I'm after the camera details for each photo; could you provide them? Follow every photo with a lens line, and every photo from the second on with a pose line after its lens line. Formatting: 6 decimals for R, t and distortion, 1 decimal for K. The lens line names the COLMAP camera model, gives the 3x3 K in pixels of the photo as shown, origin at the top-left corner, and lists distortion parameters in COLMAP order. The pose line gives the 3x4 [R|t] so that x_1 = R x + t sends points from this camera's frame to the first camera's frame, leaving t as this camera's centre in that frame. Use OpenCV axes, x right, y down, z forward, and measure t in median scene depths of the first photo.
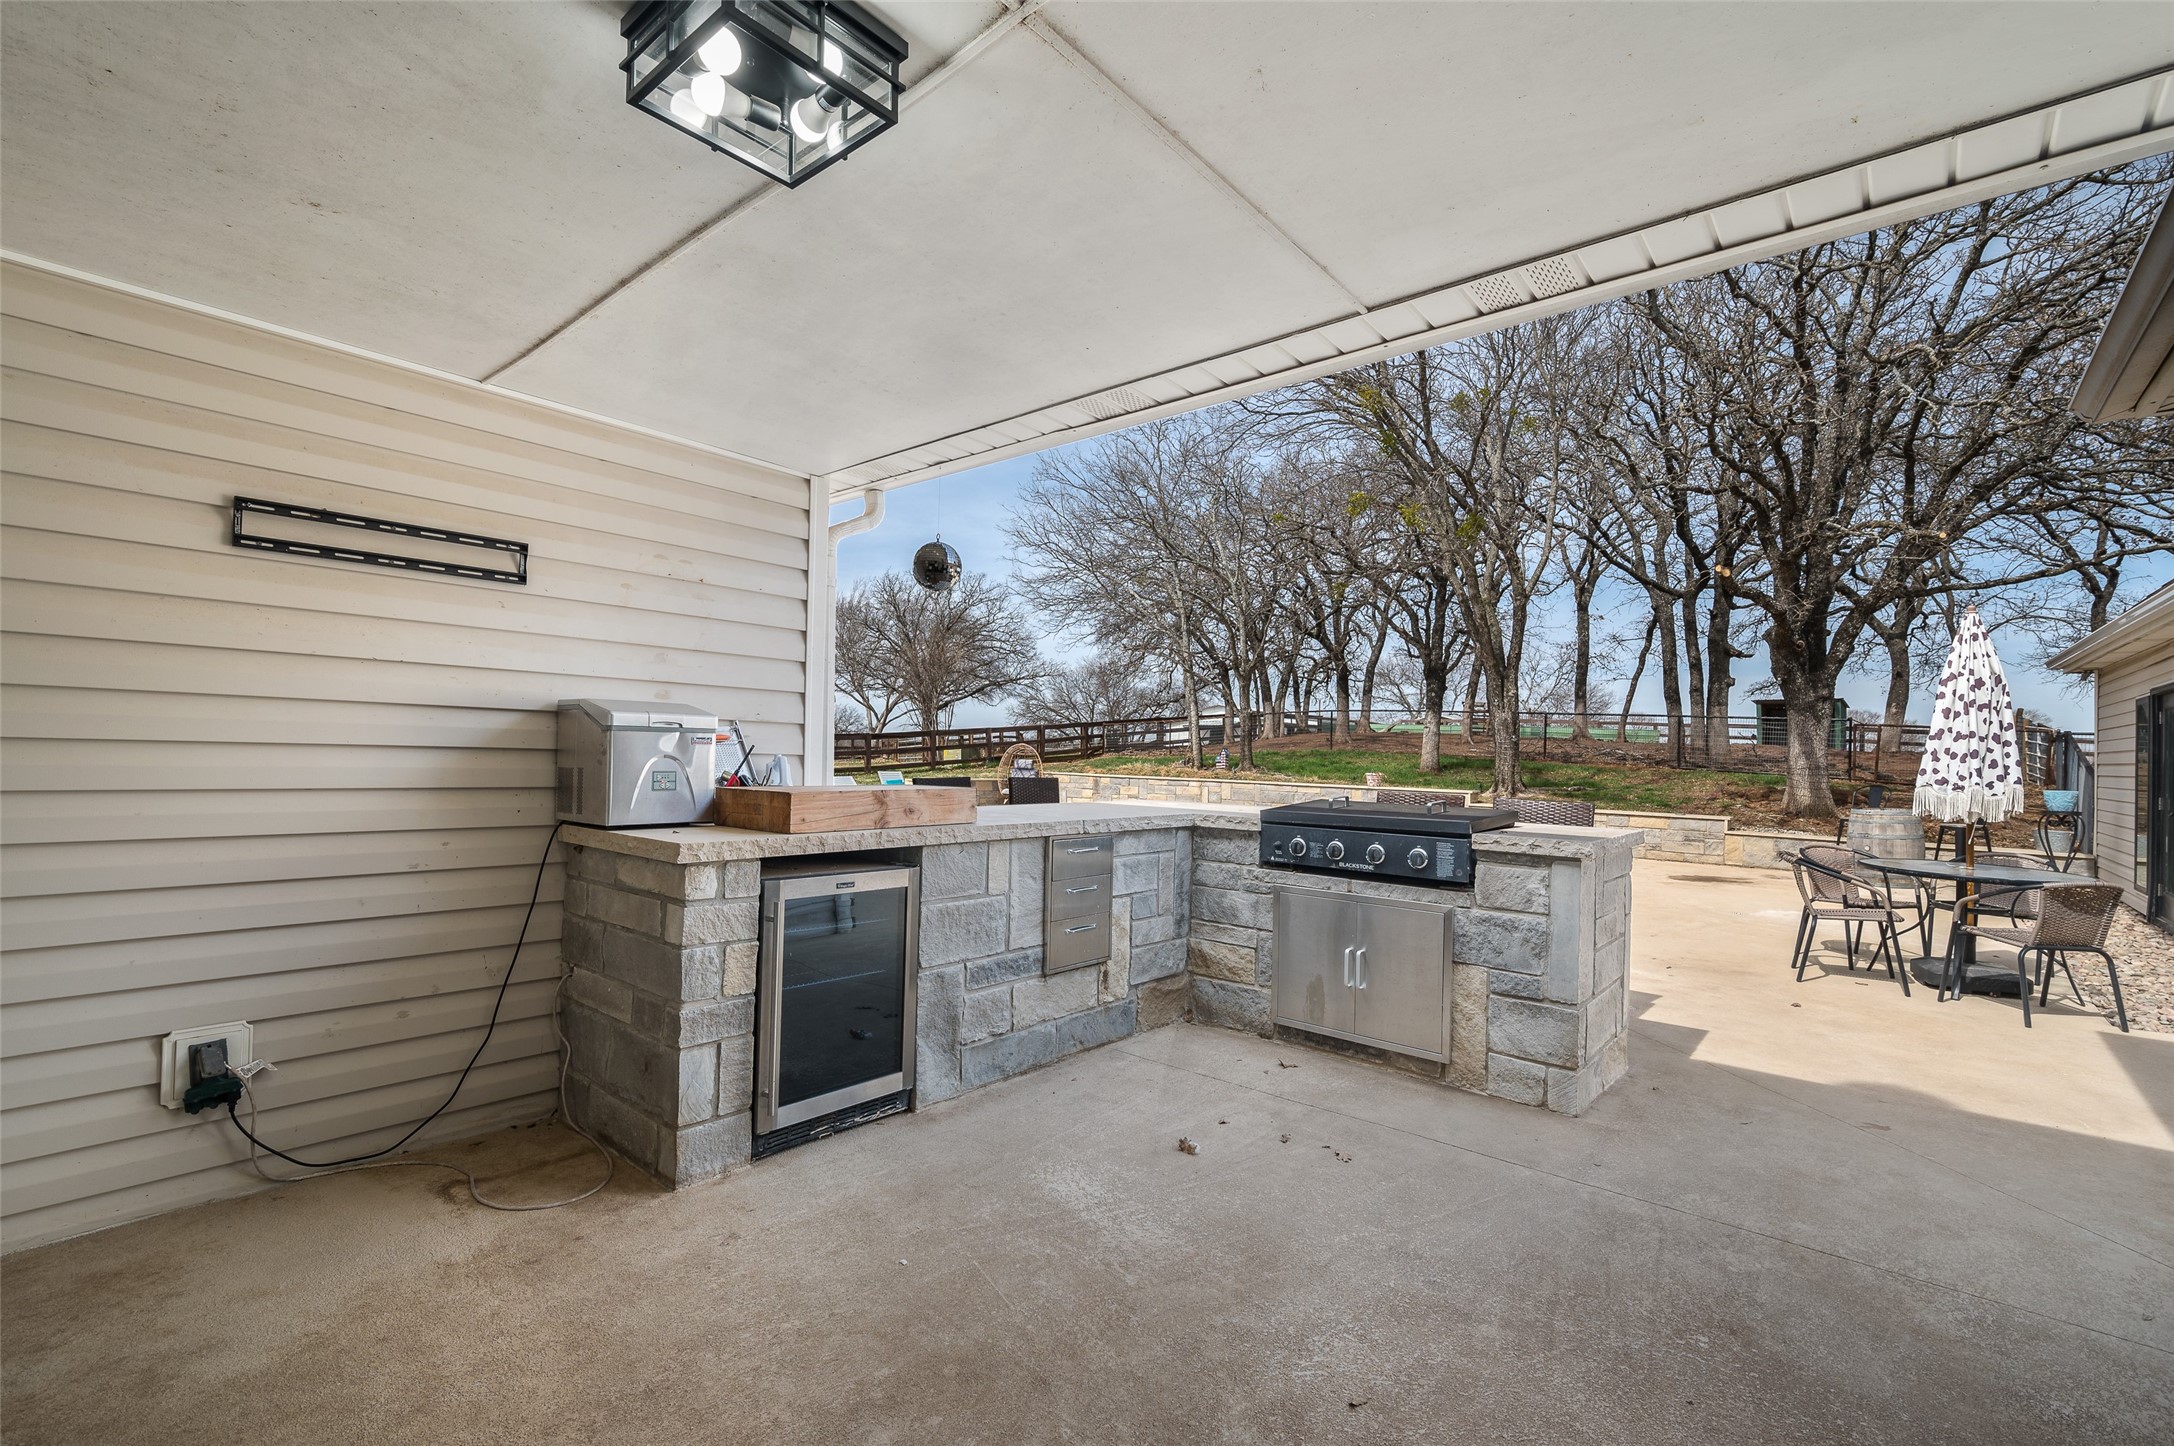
lens RADIAL K [[939.8, 0, 1074.0], [0, 939.8, 756.3], [0, 0, 1]] dist [-0.003298, 0.001282]
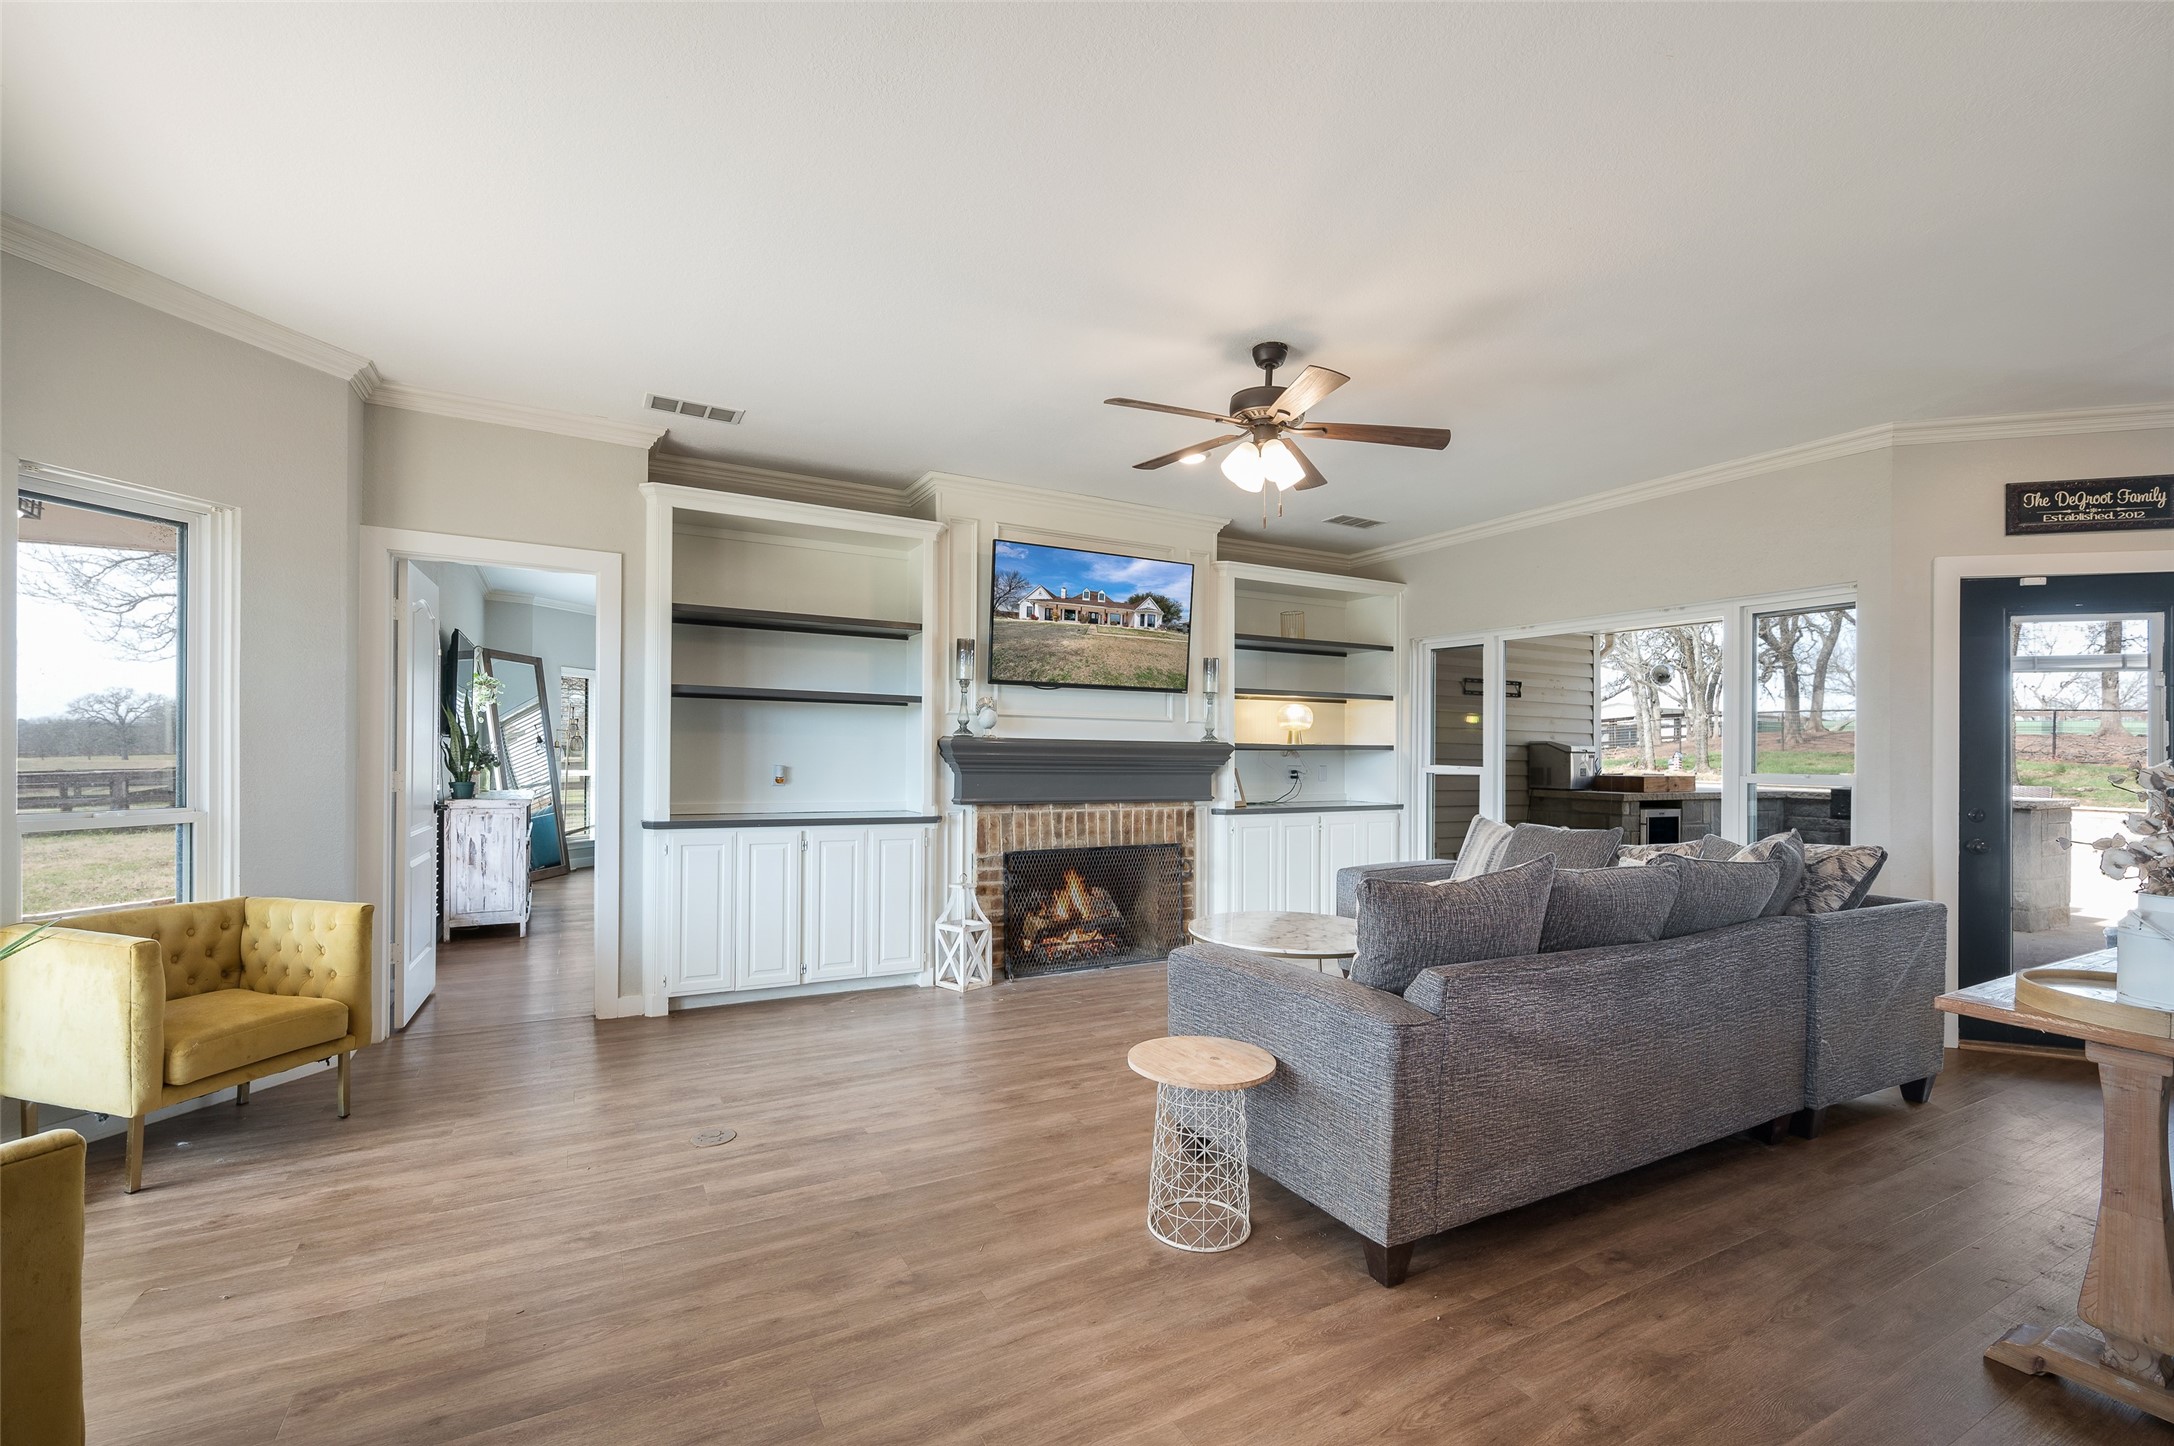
lens RADIAL K [[939.8, 0, 1051.2], [0, 939.8, 760.7], [0, 0, 1]] dist [-0.003298, 0.001282]
pose [[0.933954, -0.002586, -0.357384, -0.584163], [0.004937, 0.999972, 0.005667, -0.017281], [0.357360, -0.007057, 0.933940, -1.298760]]
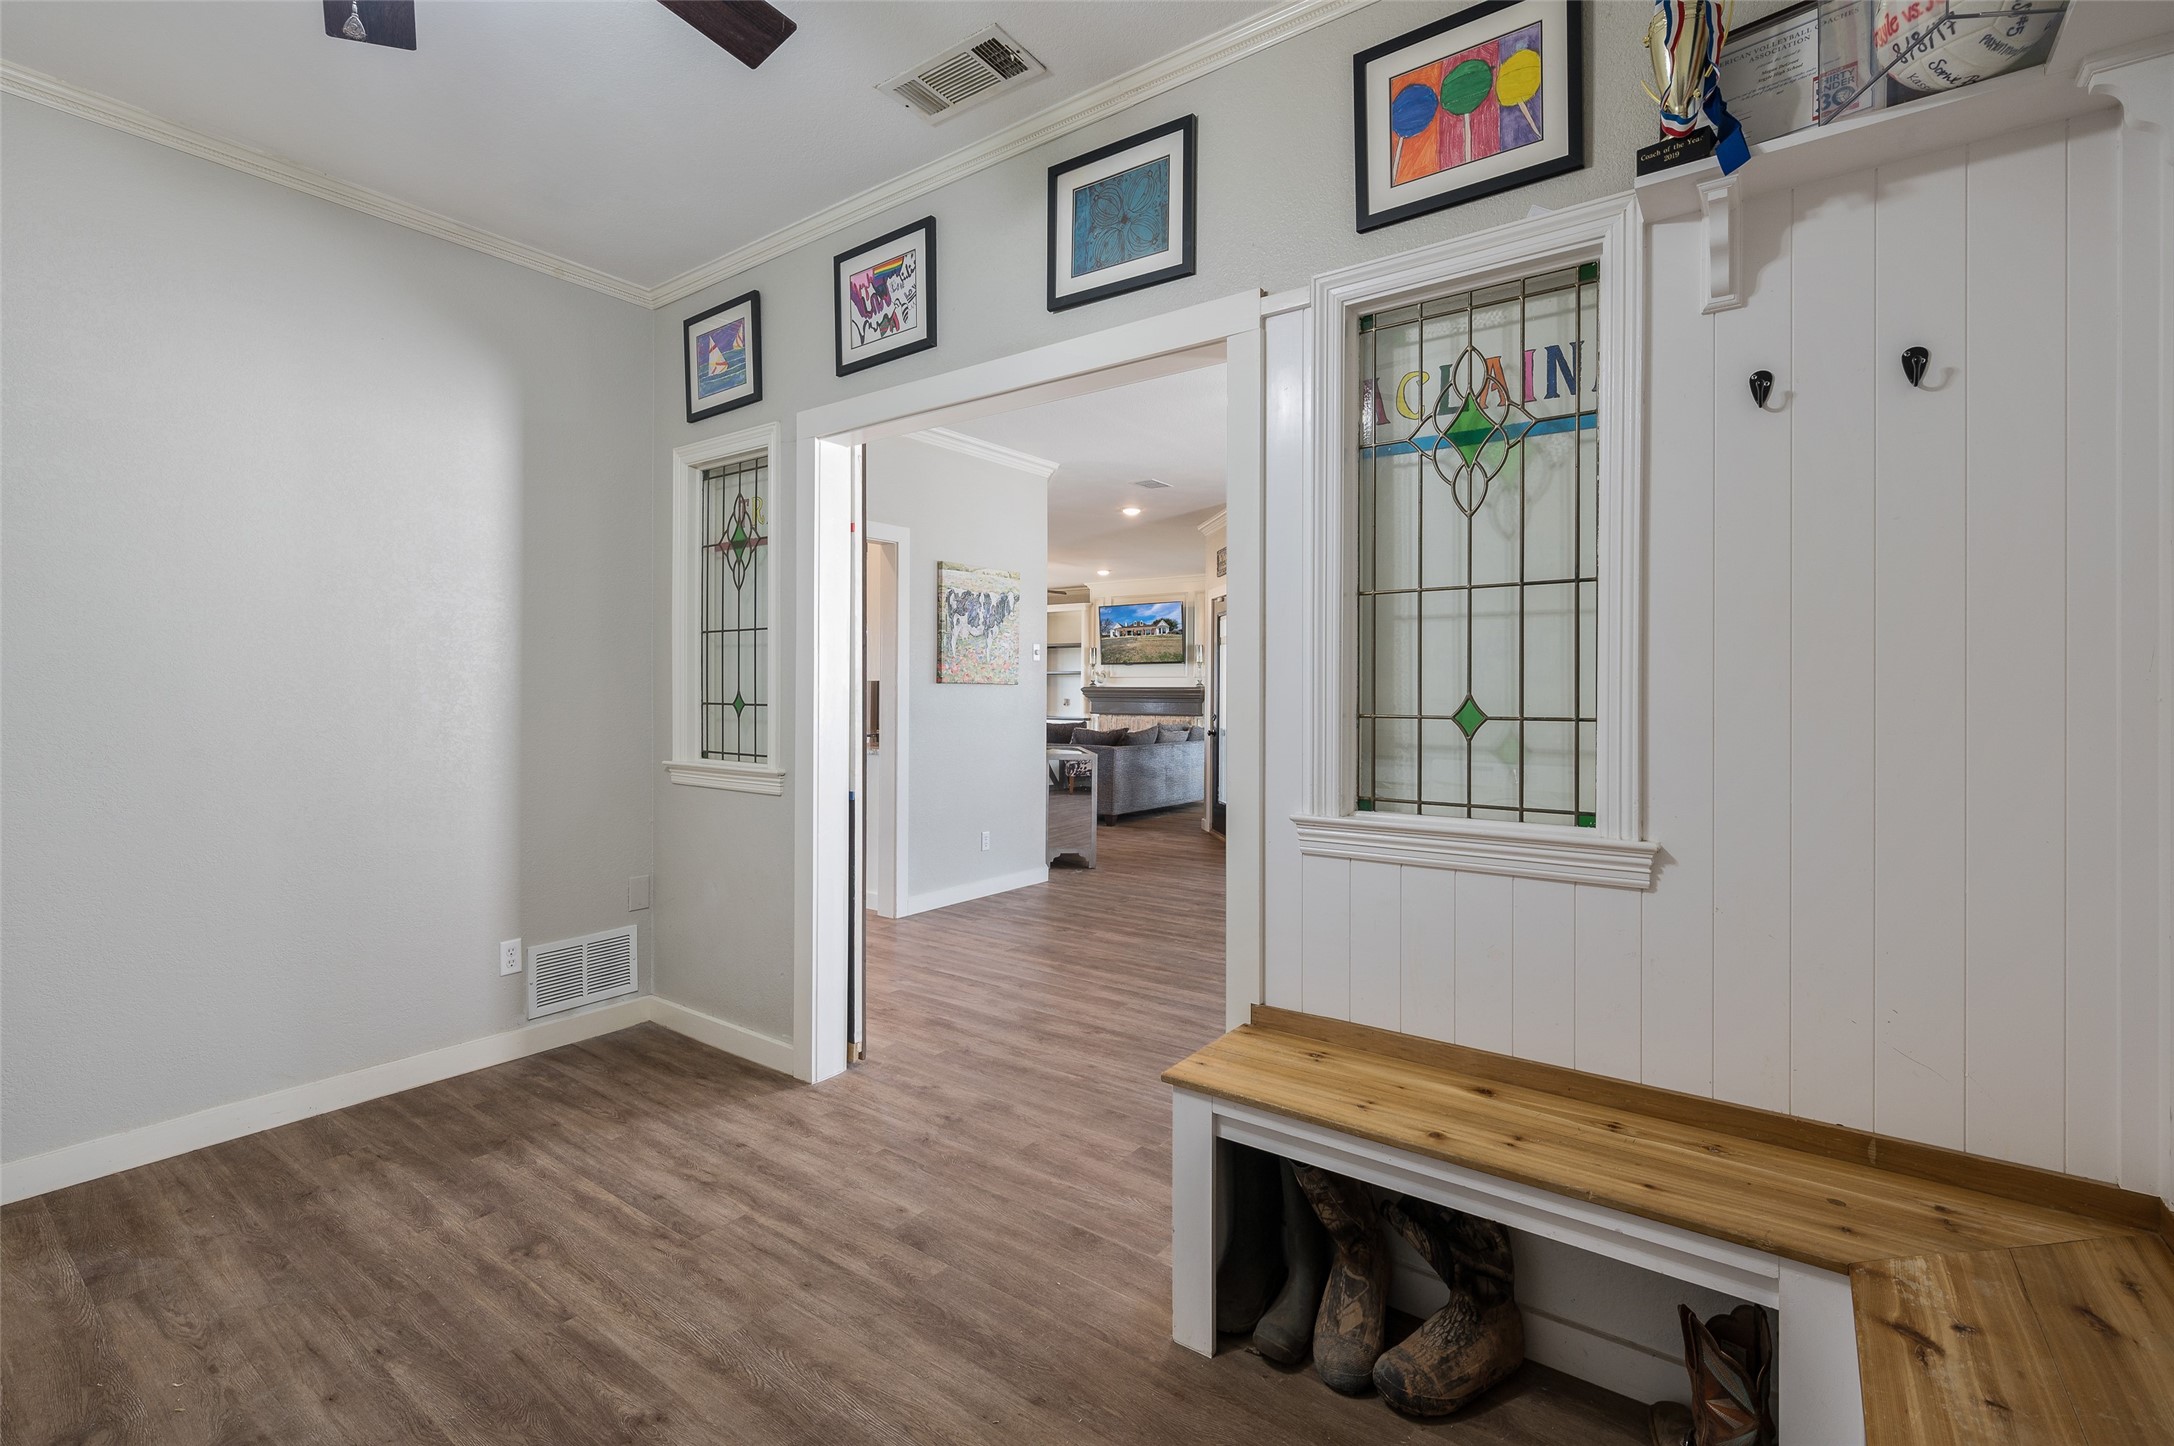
lens RADIAL K [[939.8, 0, 1073.6], [0, 939.8, 685.1], [0, 0, 1]] dist [-0.003298, 0.001282]
pose [[0.043928, -0.022841, -0.998774, 1.729100], [0.001152, 0.999739, -0.022813, 0.019762], [0.999034, -0.000149, 0.043942, -0.470570]]
